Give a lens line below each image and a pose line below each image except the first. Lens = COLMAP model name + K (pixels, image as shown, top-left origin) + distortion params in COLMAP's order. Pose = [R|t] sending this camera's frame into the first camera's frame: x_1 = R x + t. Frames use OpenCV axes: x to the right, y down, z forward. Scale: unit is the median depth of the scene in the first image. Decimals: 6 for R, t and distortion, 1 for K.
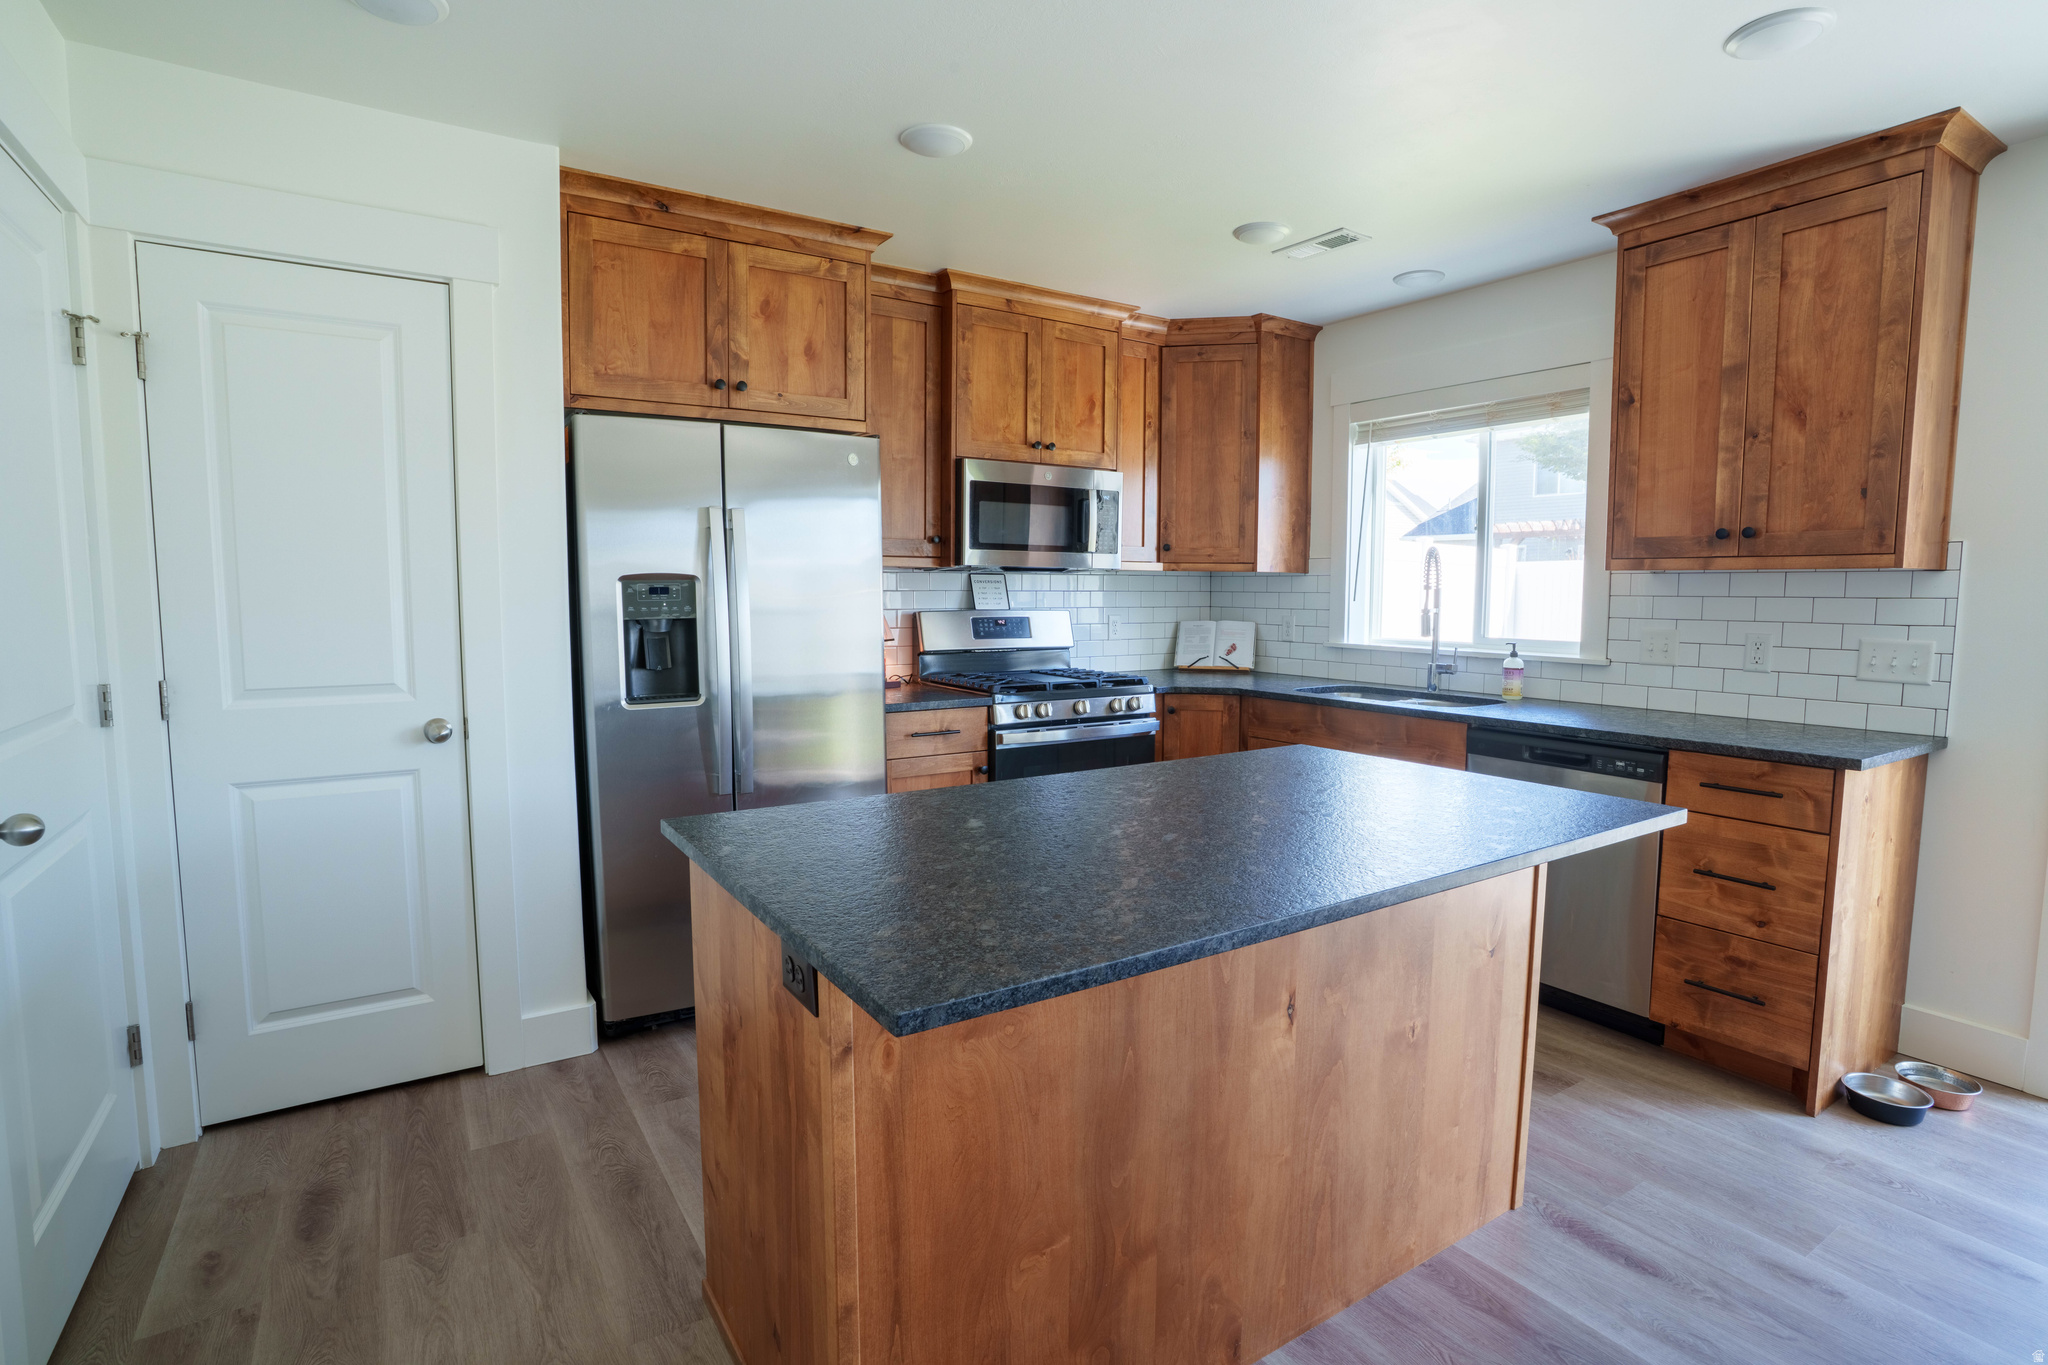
lens RADIAL K [[1002.9, 0, 1018.2], [0, 1002.9, 678.6], [0, 0, 1]] dist [-0.082281, 0.040220]
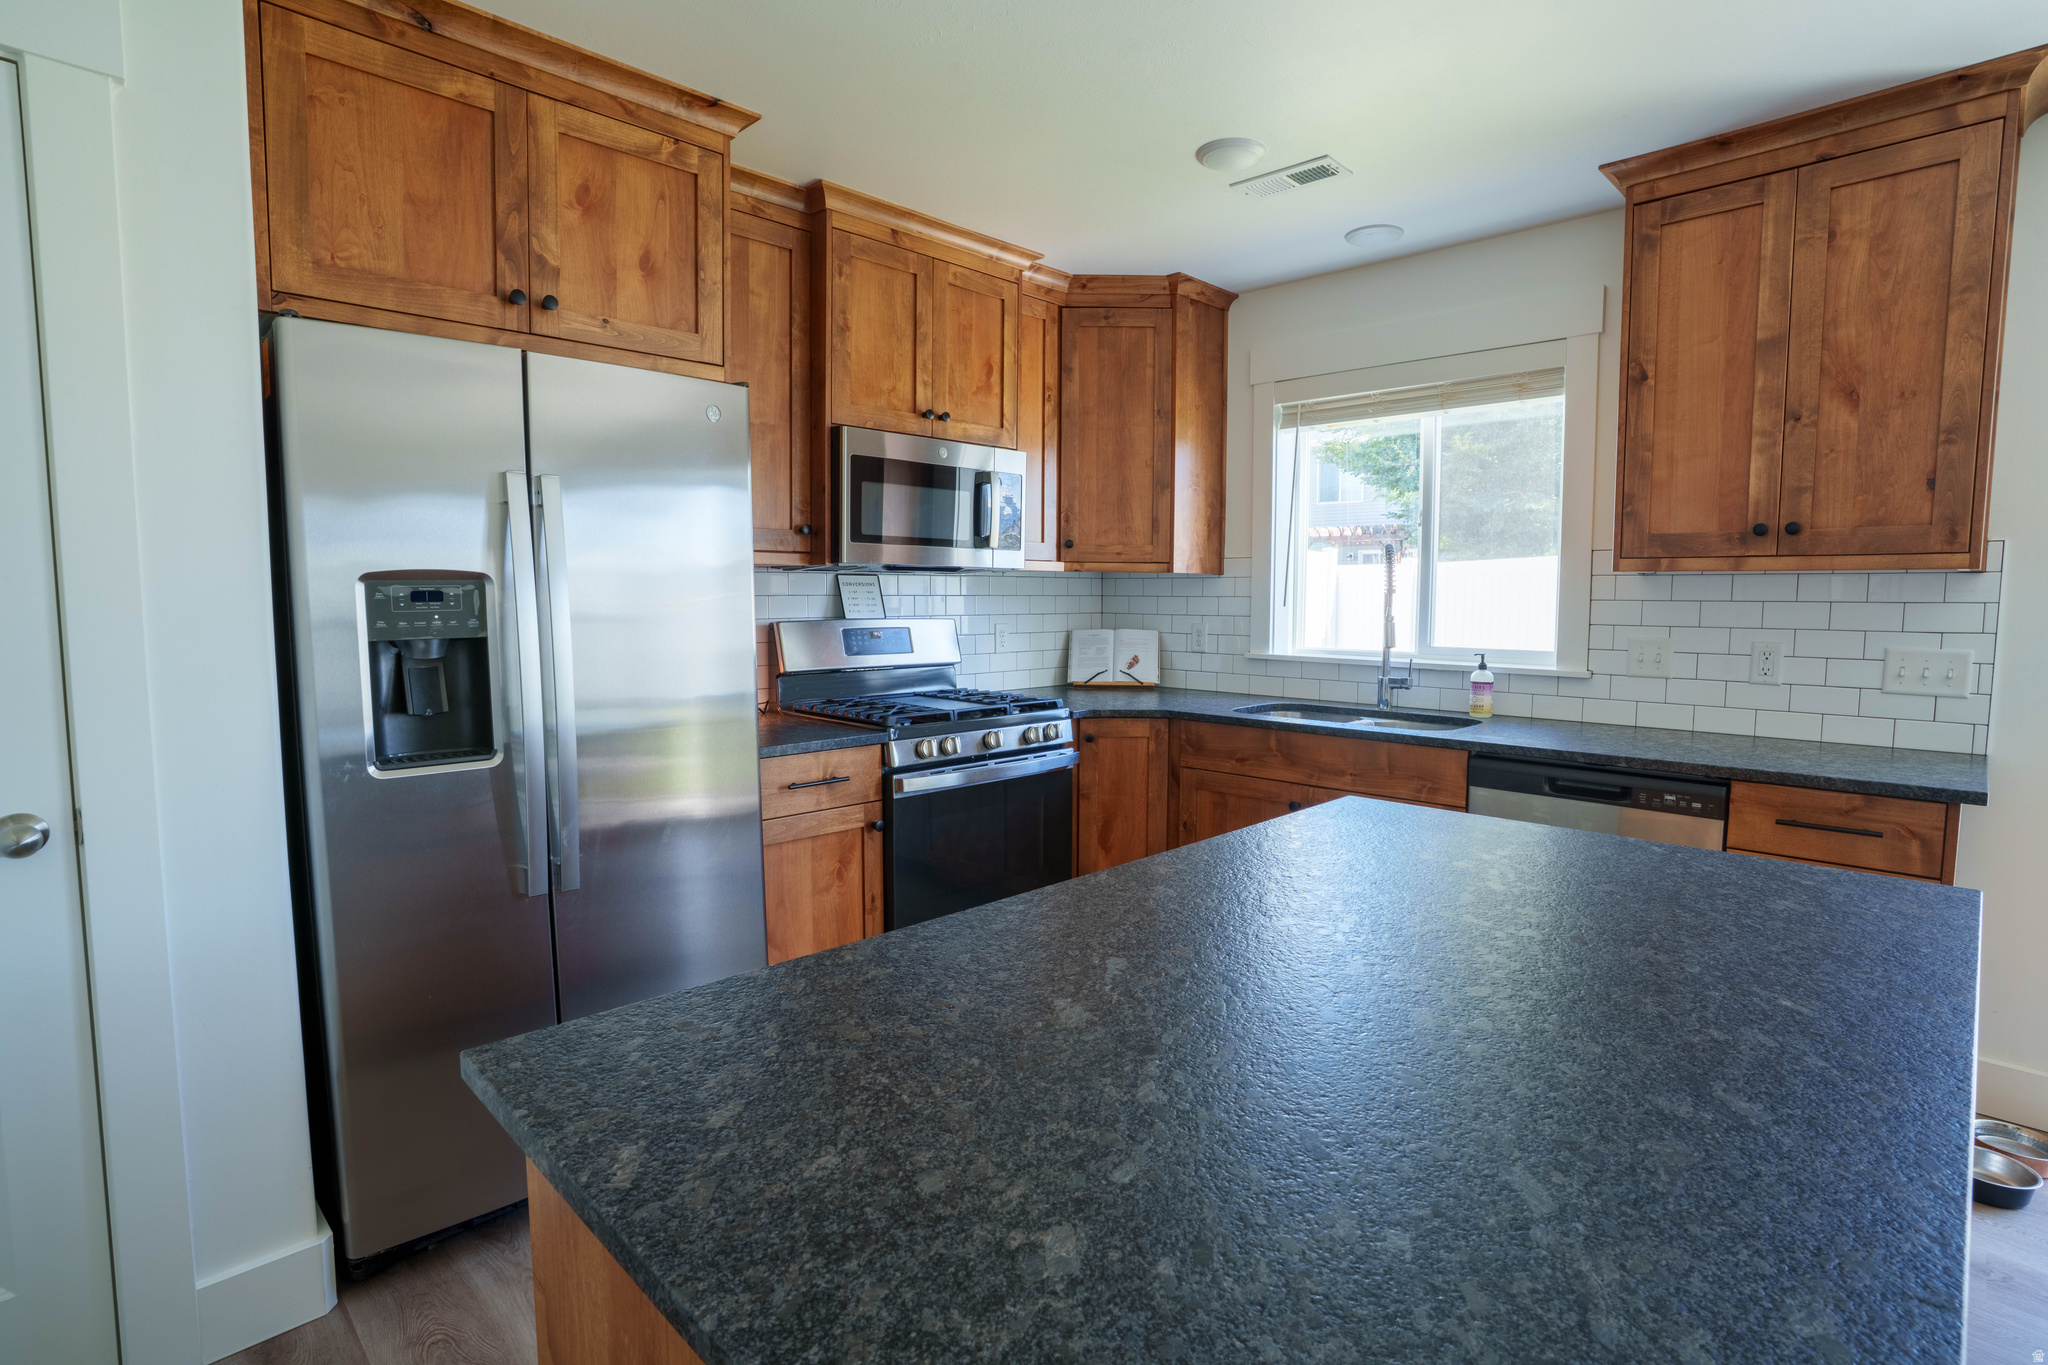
lens RADIAL K [[1002.9, 0, 1018.2], [0, 1002.9, 678.6], [0, 0, 1]] dist [-0.082281, 0.040220]
pose [[0.978045, -0.017571, 0.207653, -0.099522], [0.018464, 0.999827, -0.002360, -0.021981], [-0.207575, 0.006142, 0.978200, 0.248382]]
